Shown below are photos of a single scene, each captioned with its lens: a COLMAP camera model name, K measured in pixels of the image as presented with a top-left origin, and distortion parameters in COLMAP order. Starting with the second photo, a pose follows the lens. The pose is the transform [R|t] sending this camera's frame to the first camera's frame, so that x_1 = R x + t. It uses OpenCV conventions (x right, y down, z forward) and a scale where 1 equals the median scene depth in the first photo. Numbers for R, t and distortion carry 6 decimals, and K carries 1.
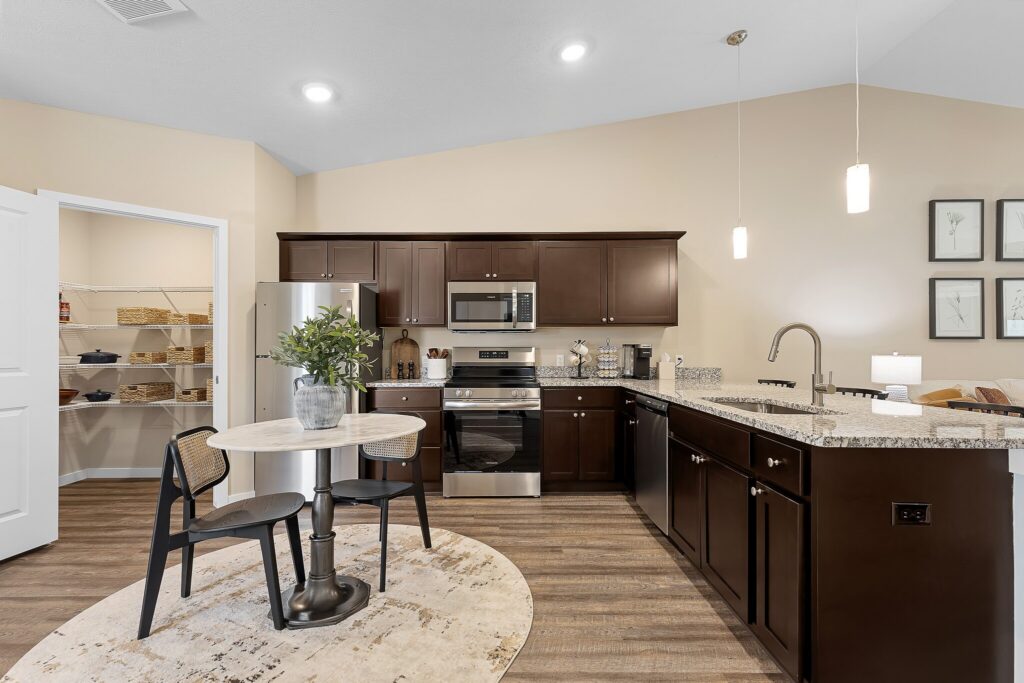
lens RADIAL K [[459.7, 0, 511.2], [0, 459.7, 344.7], [0, 0, 1]] dist [0.008262, -0.001452]
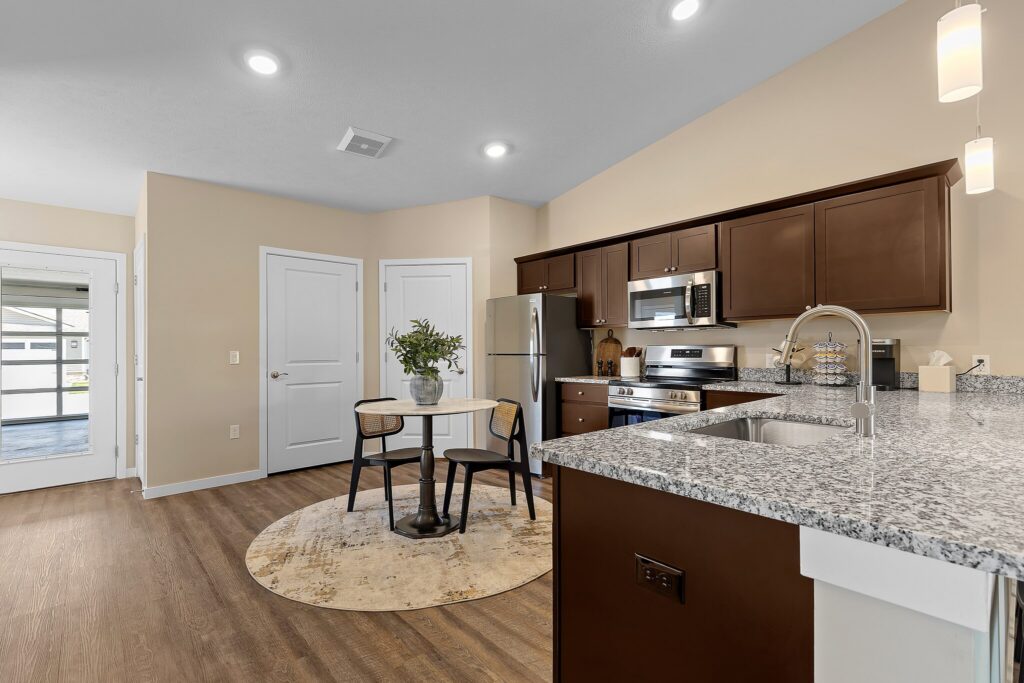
lens RADIAL K [[459.7, 0, 510.8], [0, 459.7, 346.2], [0, 0, 1]] dist [0.008262, -0.001452]
pose [[0.676273, -0.009066, -0.736595, 0.427544], [0.014155, 0.999900, 0.000689, 0.001358], [0.736515, -0.010892, 0.676334, 0.120562]]
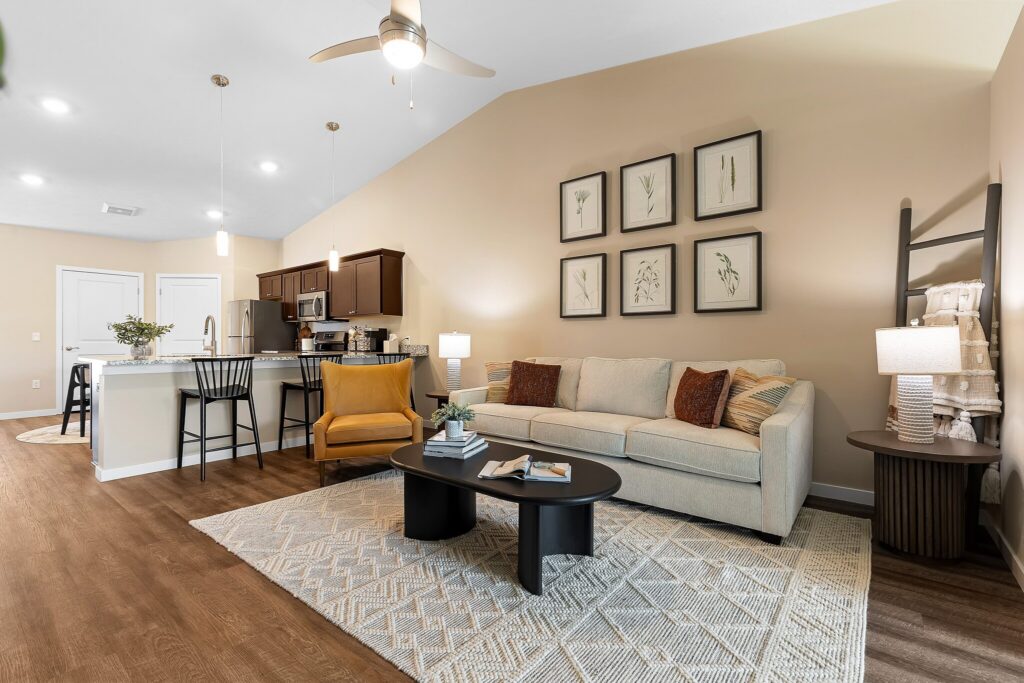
lens RADIAL K [[459.7, 0, 502.5], [0, 459.7, 342.6], [0, 0, 1]] dist [0.008262, -0.001452]
pose [[0.778609, 0.001633, -0.627508, 1.536429], [0.006208, 0.999928, 0.010305, 0.032664], [0.627479, -0.011919, 0.778542, 0.125336]]
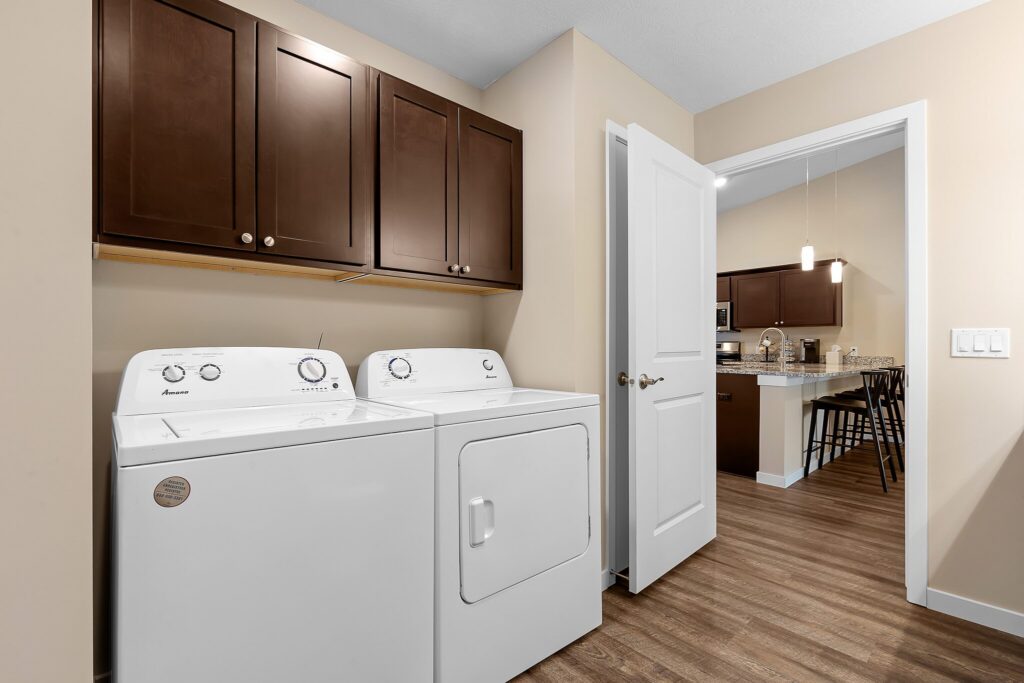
lens RADIAL K [[459.7, 0, 513.6], [0, 459.7, 345.2], [0, 0, 1]] dist [0.008262, -0.001452]
pose [[0.684253, 0.001514, -0.729244, 0.713791], [0.004297, 0.999972, 0.006108, 0.005708], [0.729233, -0.007313, 0.684227, -0.676229]]
